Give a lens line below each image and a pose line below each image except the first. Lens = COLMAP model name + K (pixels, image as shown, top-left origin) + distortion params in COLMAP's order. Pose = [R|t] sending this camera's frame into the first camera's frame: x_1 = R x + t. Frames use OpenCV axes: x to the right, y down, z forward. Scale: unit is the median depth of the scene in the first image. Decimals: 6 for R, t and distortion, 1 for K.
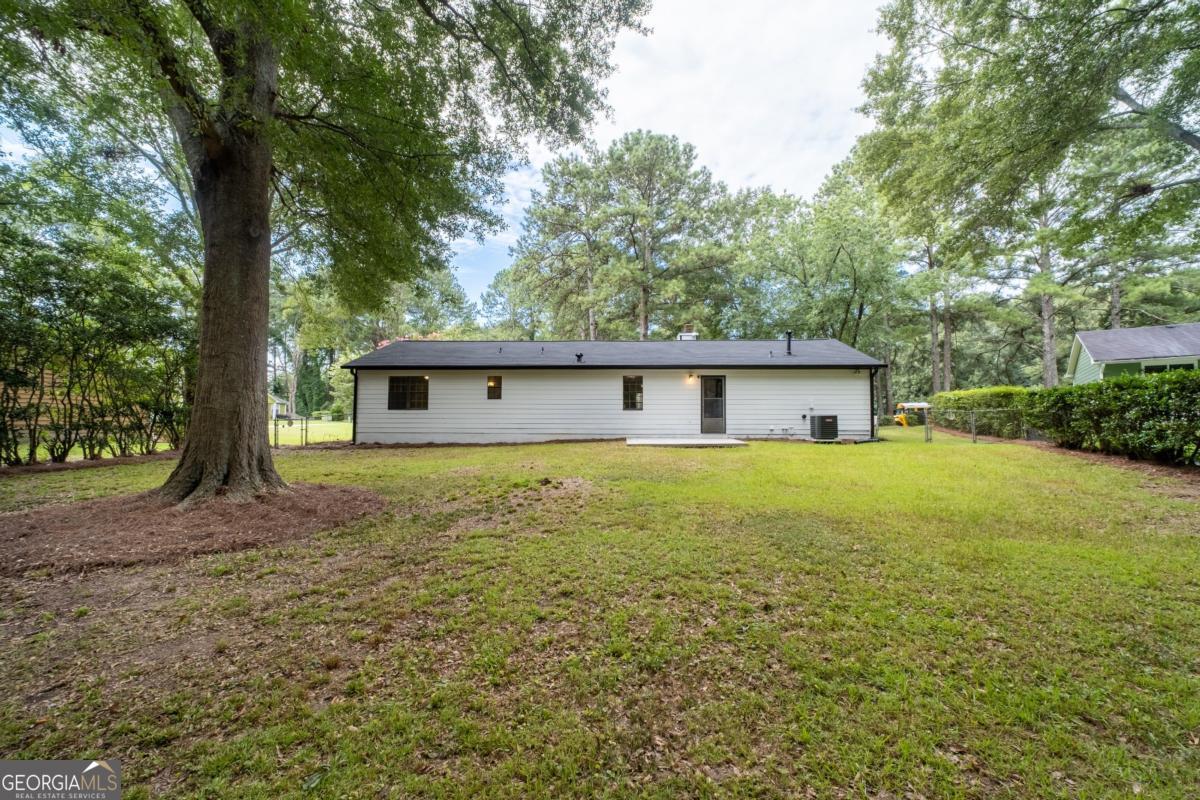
lens RADIAL K [[511.0, 0, 600.0], [0, 511.0, 400.0], [0, 0, 1]] dist [-0.001837, 0.000046]
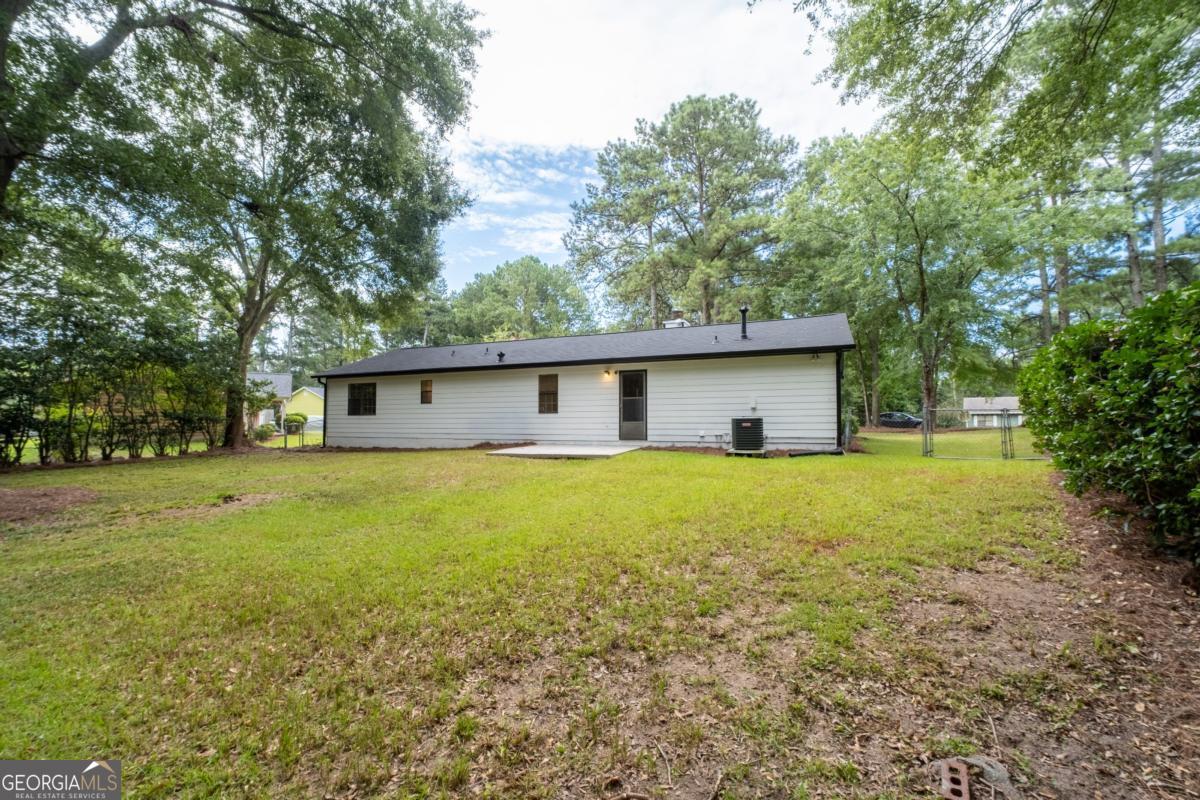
lens RADIAL K [[511.0, 0, 600.0], [0, 511.0, 400.0], [0, 0, 1]] dist [-0.001837, 0.000046]
pose [[0.931329, -0.020976, -0.363574, 0.467838], [0.021309, 0.999768, -0.003096, 0.001522], [0.363555, -0.004864, 0.931560, 0.209564]]
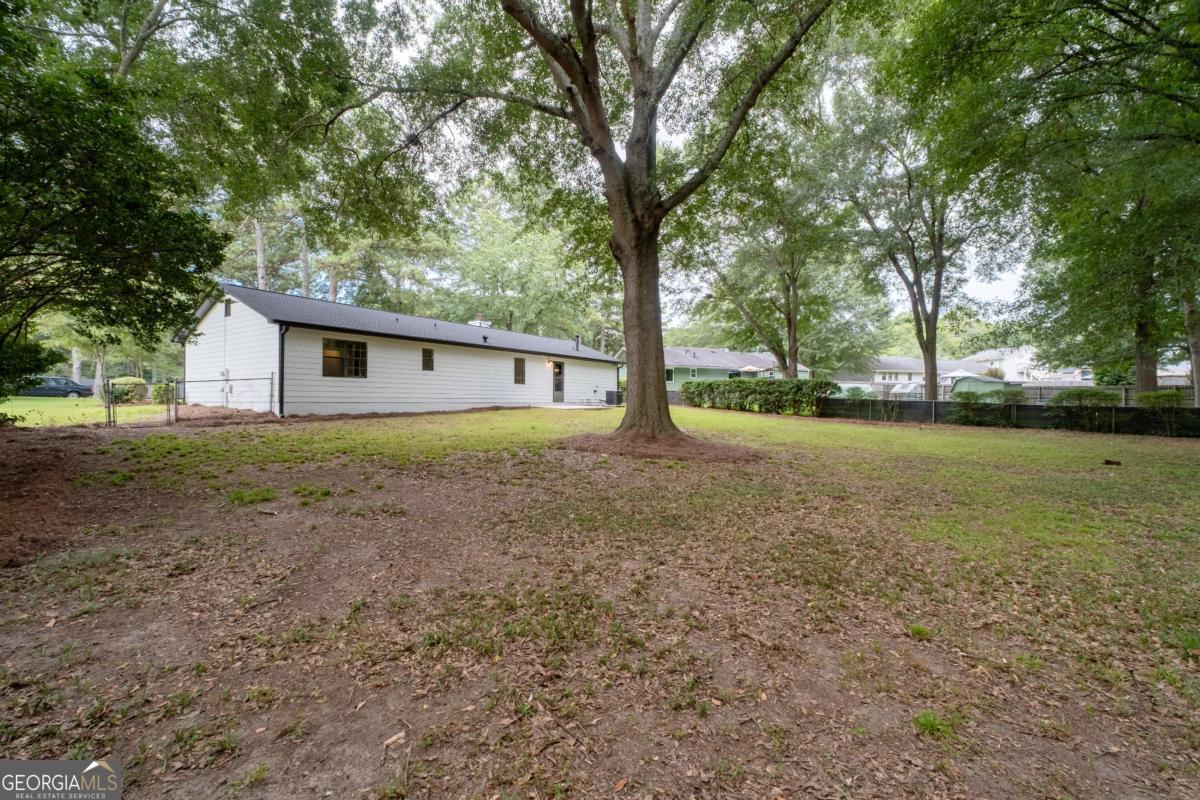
lens RADIAL K [[511.0, 0, 600.0], [0, 511.0, 400.0], [0, 0, 1]] dist [-0.001837, 0.000046]
pose [[0.529610, -0.001546, 0.848240, -0.927048], [-0.052892, 0.997992, 0.034842, 0.004002], [-0.846591, -0.063317, 0.528465, 0.138655]]
